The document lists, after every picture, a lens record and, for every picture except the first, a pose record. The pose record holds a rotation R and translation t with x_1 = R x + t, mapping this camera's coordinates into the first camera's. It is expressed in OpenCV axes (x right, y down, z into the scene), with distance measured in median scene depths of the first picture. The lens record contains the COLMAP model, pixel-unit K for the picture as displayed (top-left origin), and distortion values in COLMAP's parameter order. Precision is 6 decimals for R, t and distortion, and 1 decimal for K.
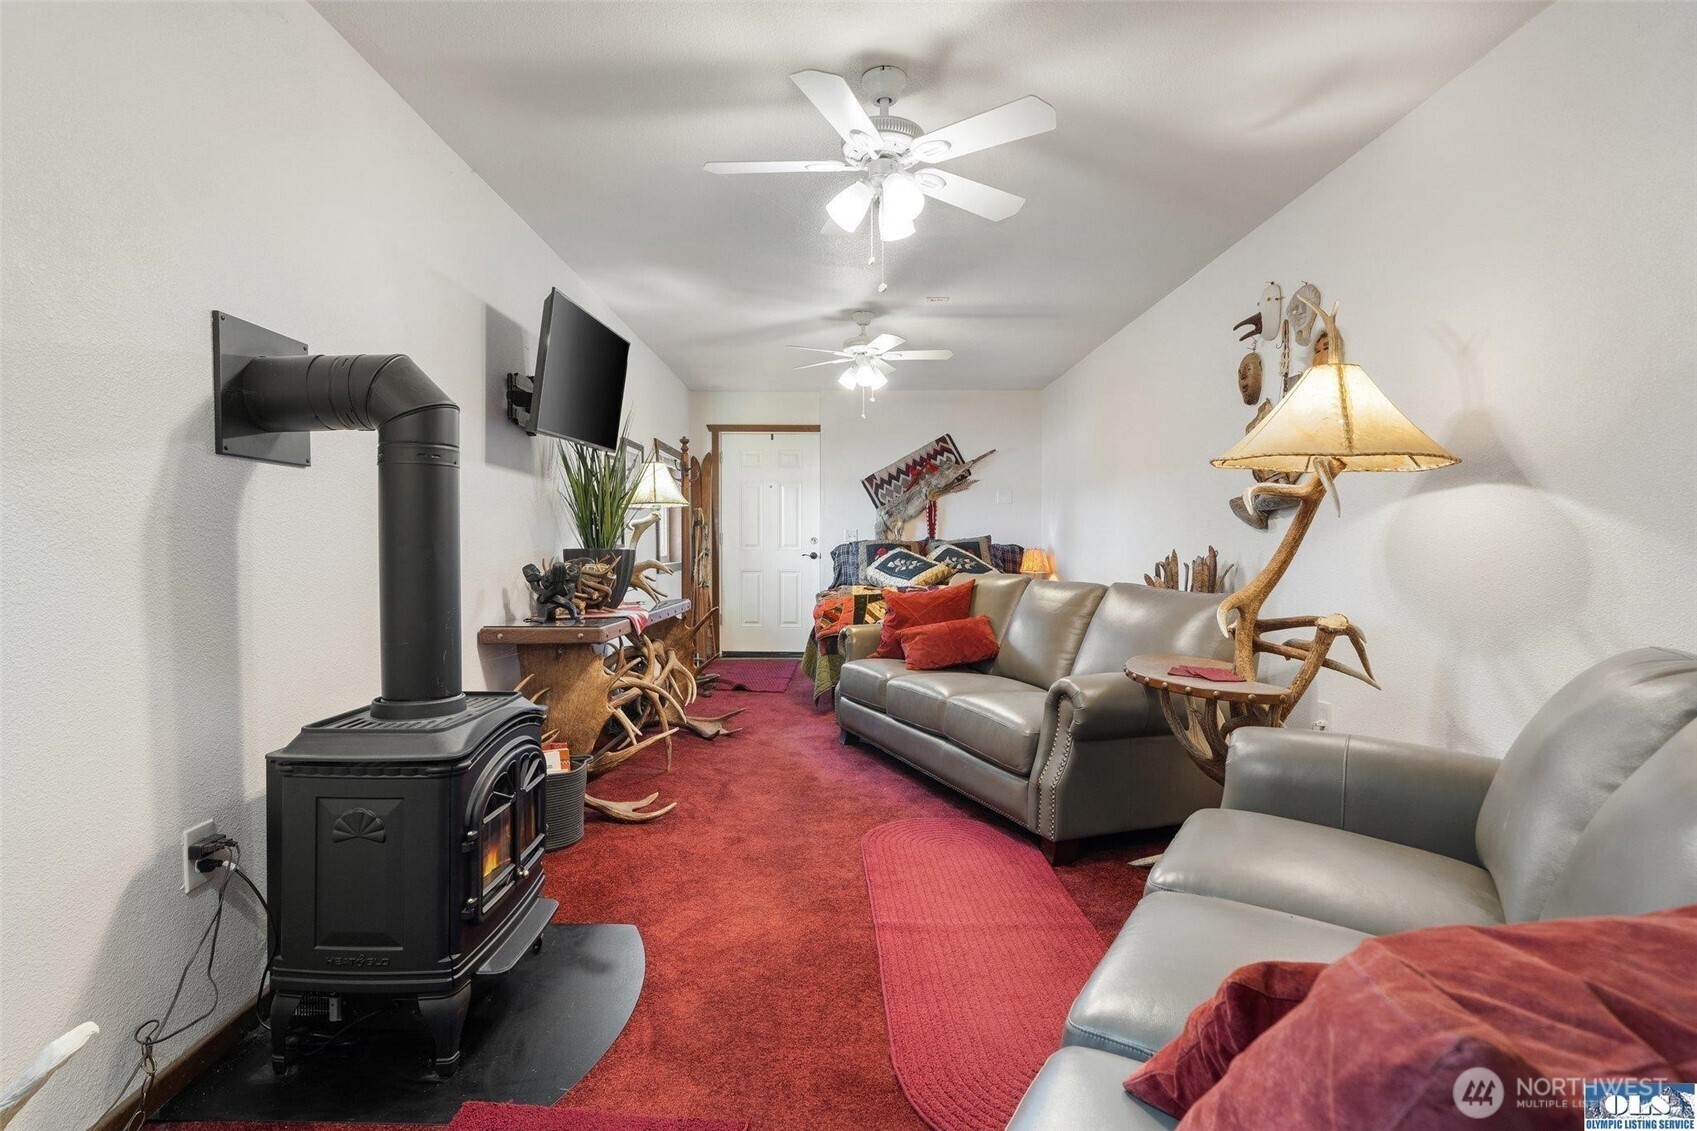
lens RADIAL K [[826.3, 0, 849.0], [0, 826.3, 550.1], [0, 0, 1]] dist [-0.000189, 0.001197]
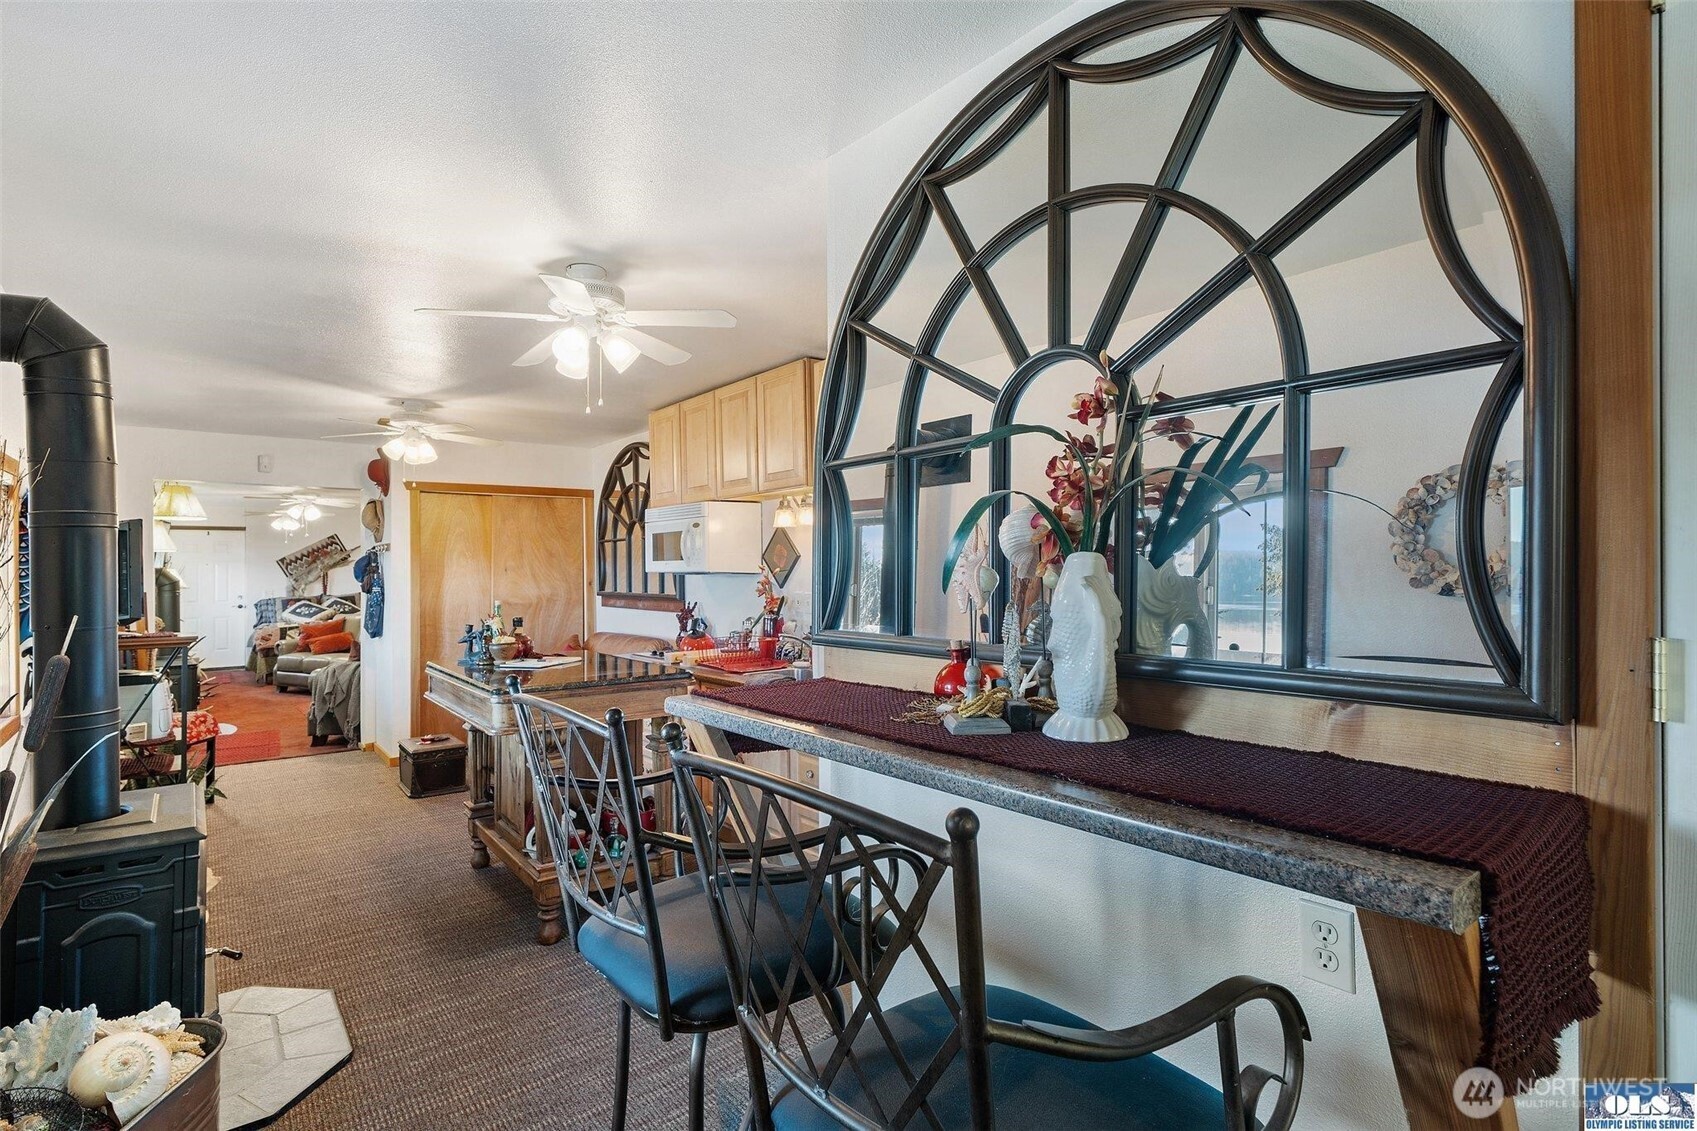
lens RADIAL K [[826.3, 0, 846.4], [0, 826.3, 551.1], [0, 0, 1]] dist [-0.000189, 0.001197]
pose [[0.790728, -0.001743, 0.612165, -0.098605], [0.020626, 0.999504, -0.023796, -0.040395], [-0.611820, 0.031443, 0.790372, -1.069220]]
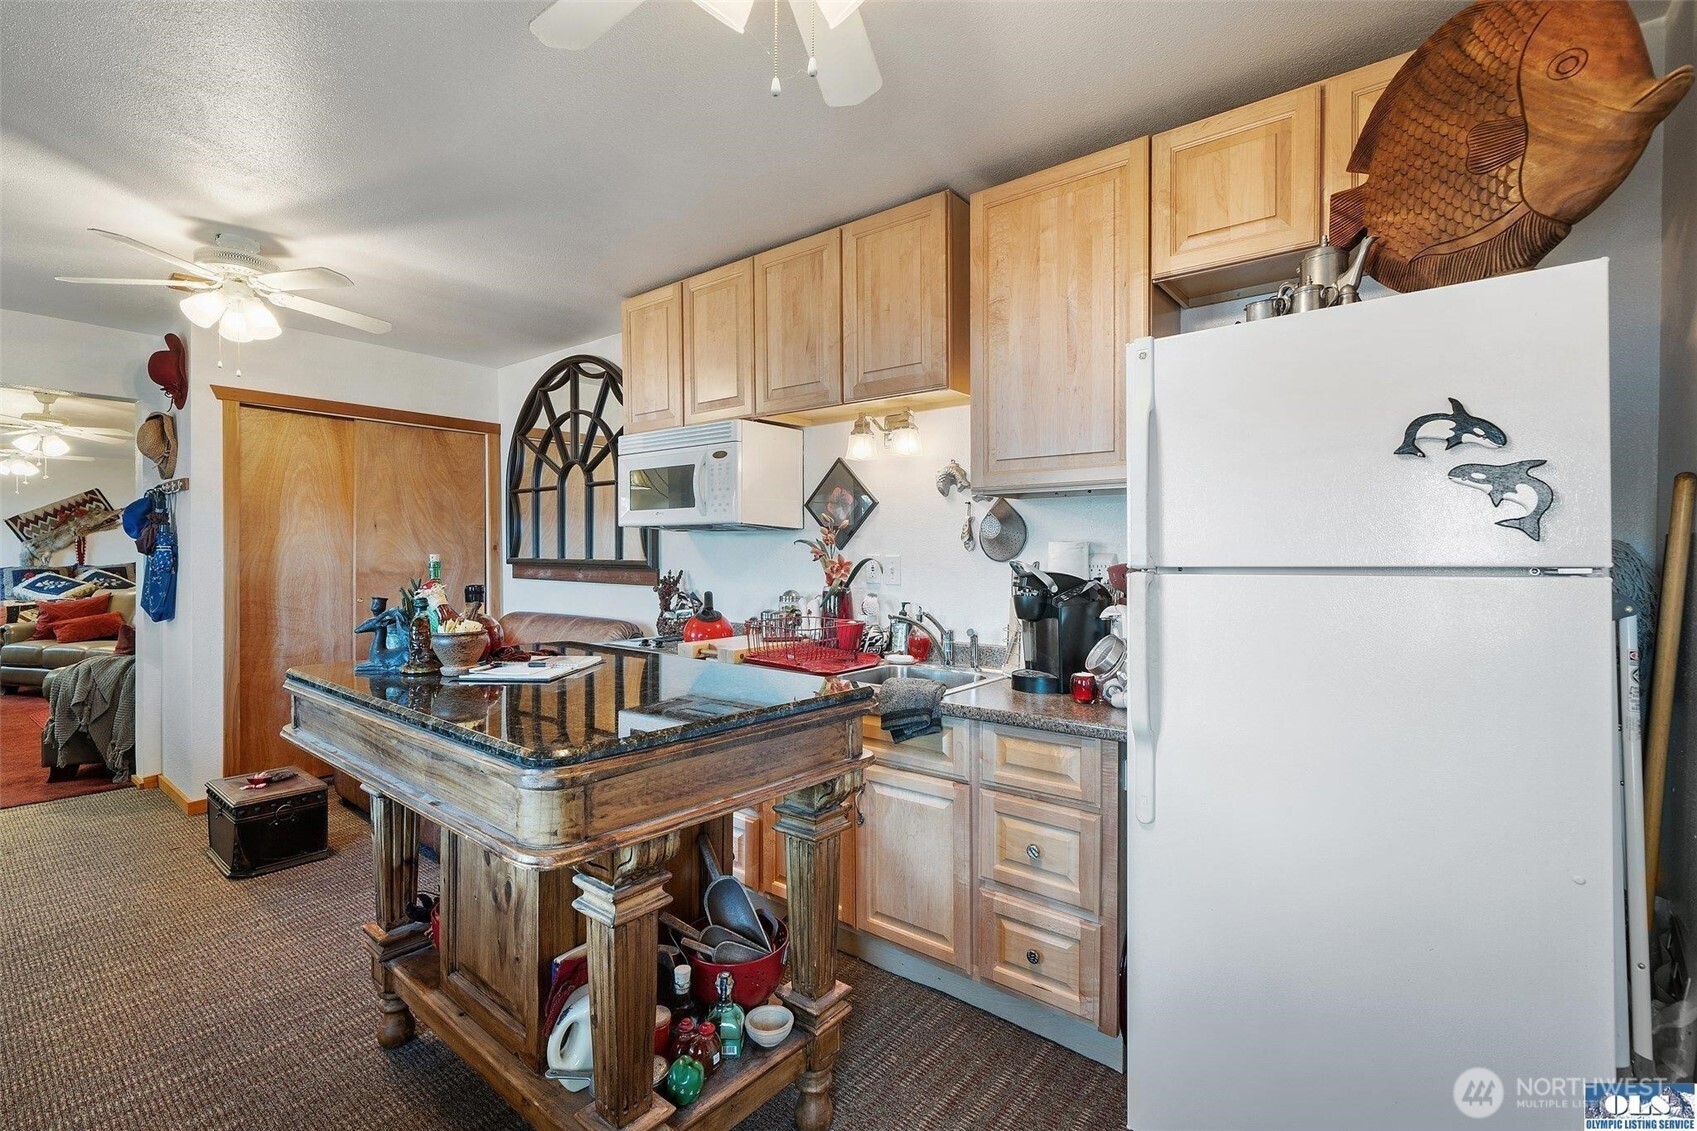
lens RADIAL K [[752.9, 0, 840.3], [0, 752.9, 556.1], [0, 0, 1]] dist [-0.000940, 0.000679]
pose [[0.636522, -0.005303, 0.771240, -0.062185], [0.004980, 0.999984, 0.002766, -0.024728], [-0.771242, 0.002080, 0.636538, -0.778463]]
